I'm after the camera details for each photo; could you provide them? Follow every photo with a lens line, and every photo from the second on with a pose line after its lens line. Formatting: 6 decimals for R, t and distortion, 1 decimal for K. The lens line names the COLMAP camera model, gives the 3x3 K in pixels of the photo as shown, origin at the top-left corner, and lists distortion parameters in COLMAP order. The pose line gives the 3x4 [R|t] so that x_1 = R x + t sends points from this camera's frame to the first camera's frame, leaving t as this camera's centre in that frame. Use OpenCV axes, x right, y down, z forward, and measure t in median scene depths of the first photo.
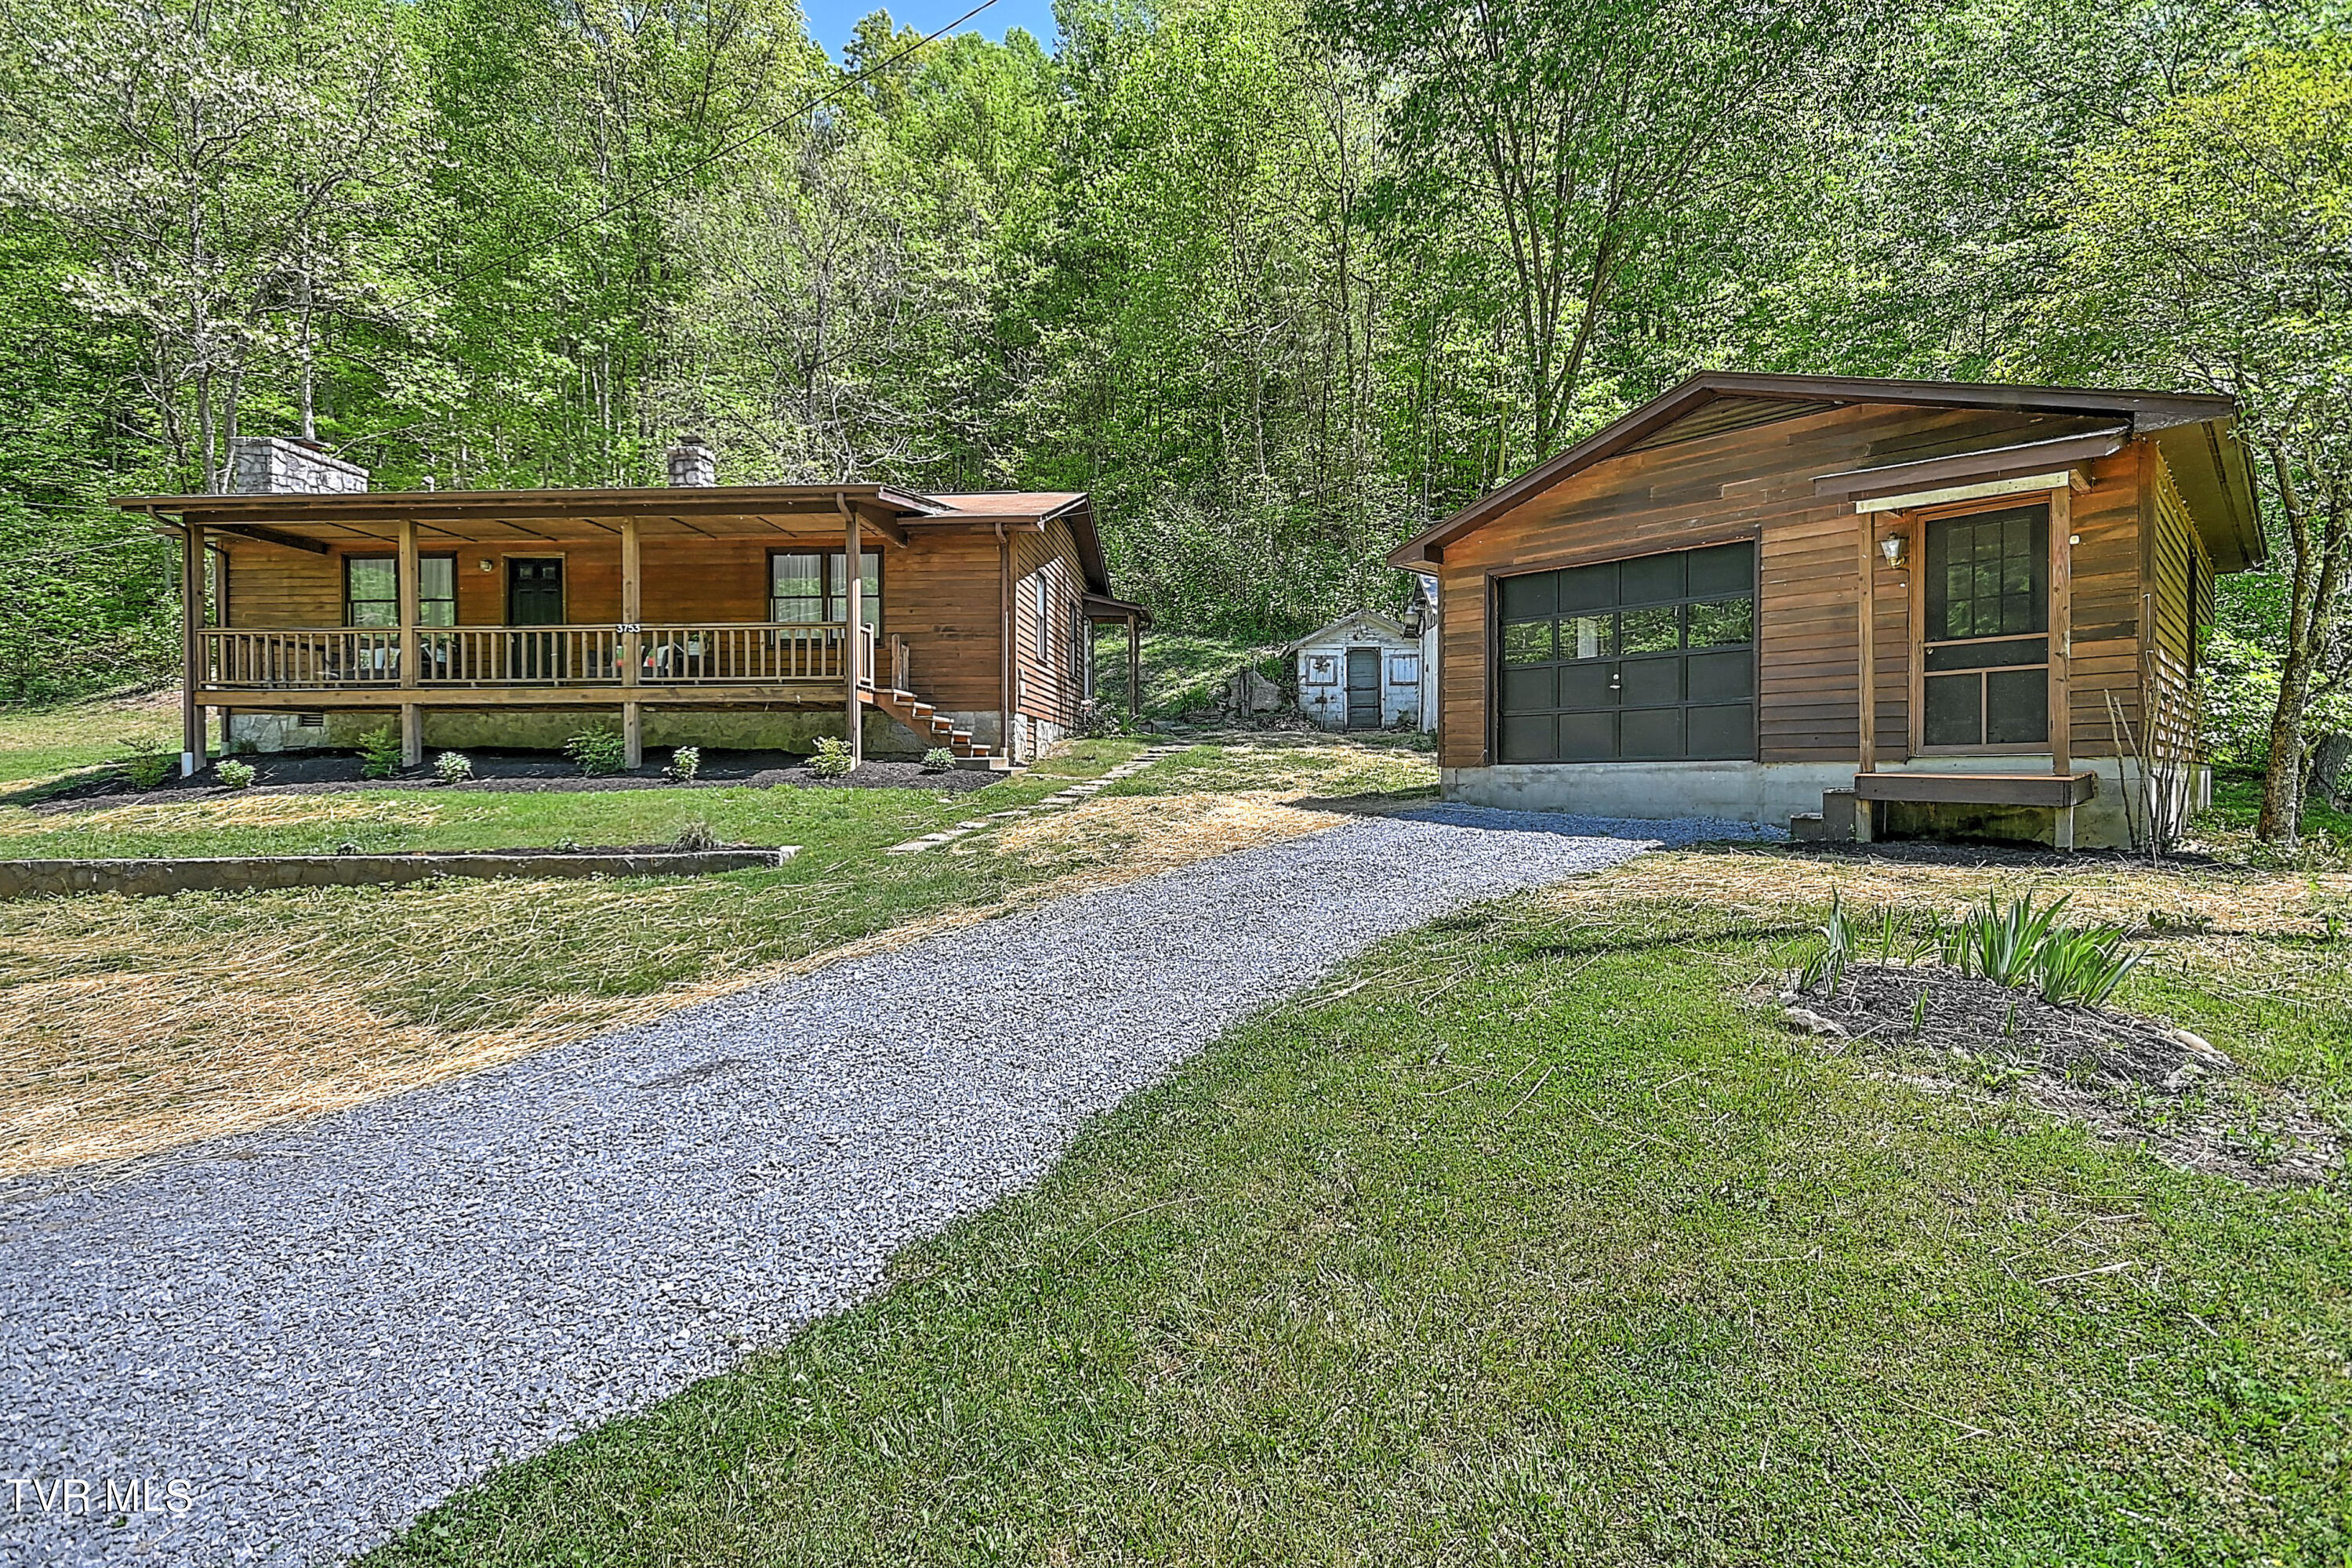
lens RADIAL K [[1101.5, 0, 1165.7], [0, 1101.5, 785.3], [0, 0, 1]] dist [0.023785, 0.000398]
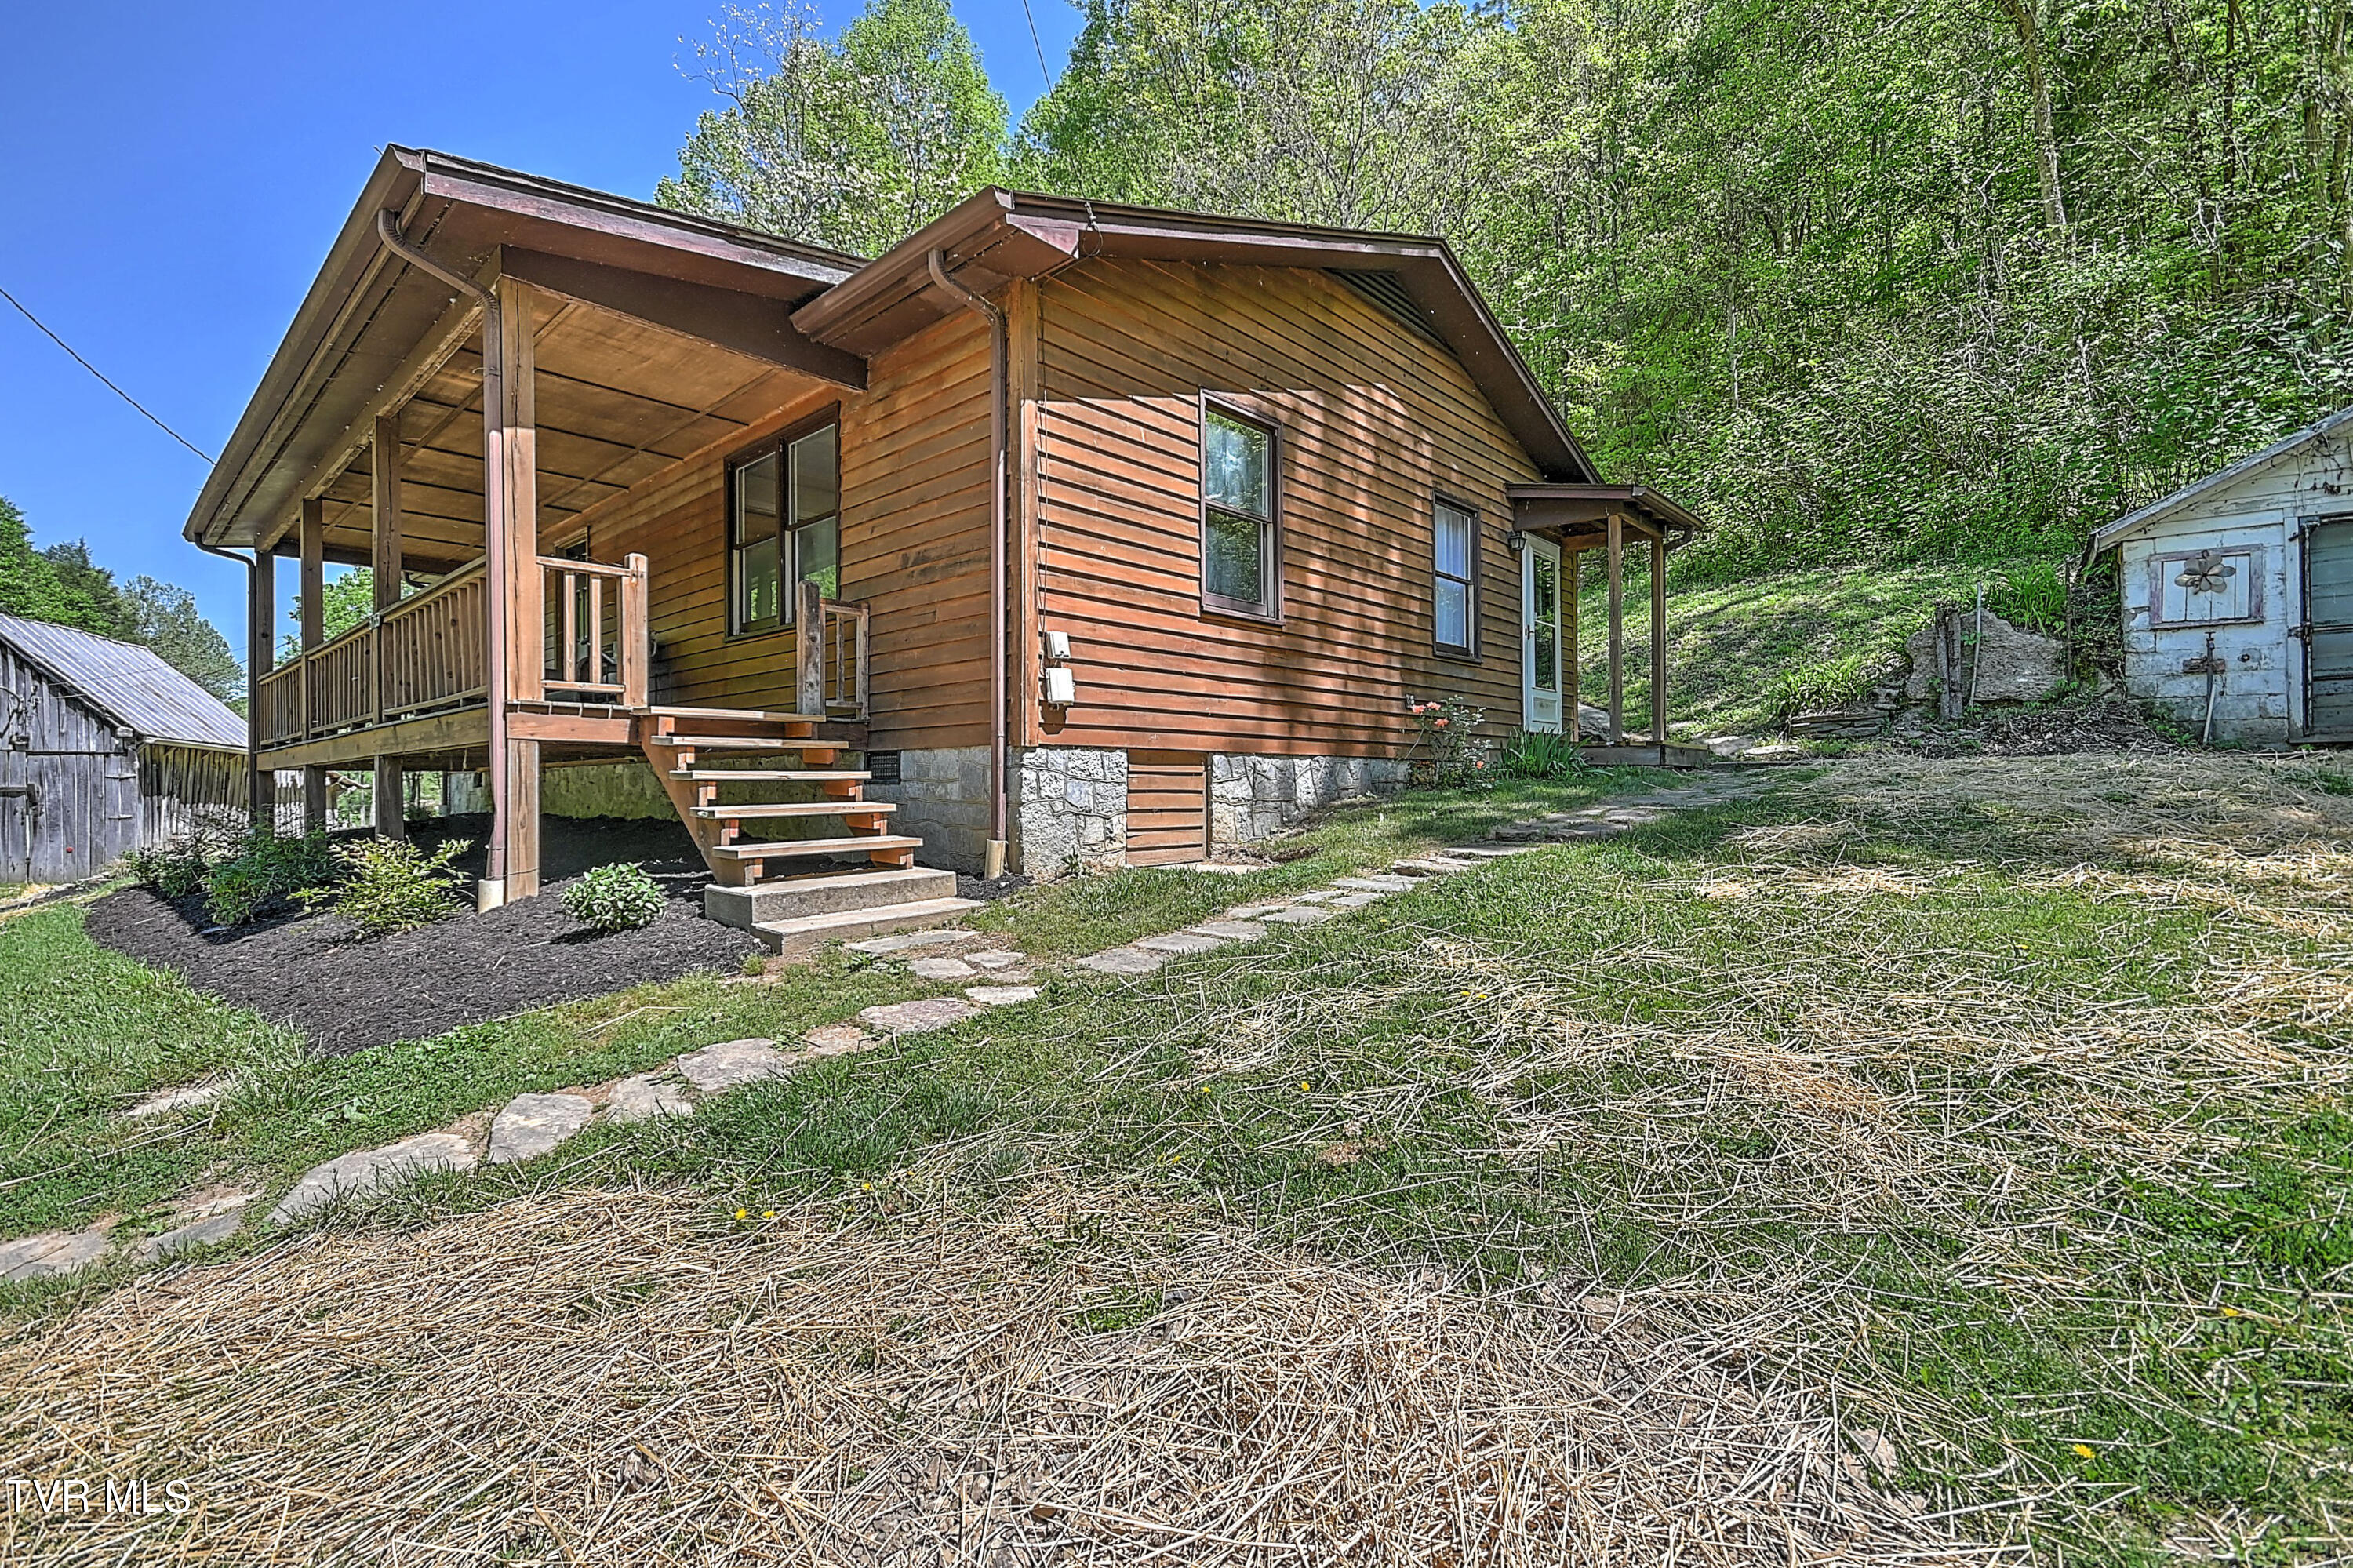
lens RADIAL K [[1020.3, 0, 1164.9], [0, 1020.3, 791.2], [0, 0, 1]] dist [0.026171, -0.017866]
pose [[0.777217, -0.001455, -0.629231, 0.169210], [-0.000443, 0.999996, -0.002859, -0.064913], [0.629233, 0.002501, 0.777213, 0.984813]]
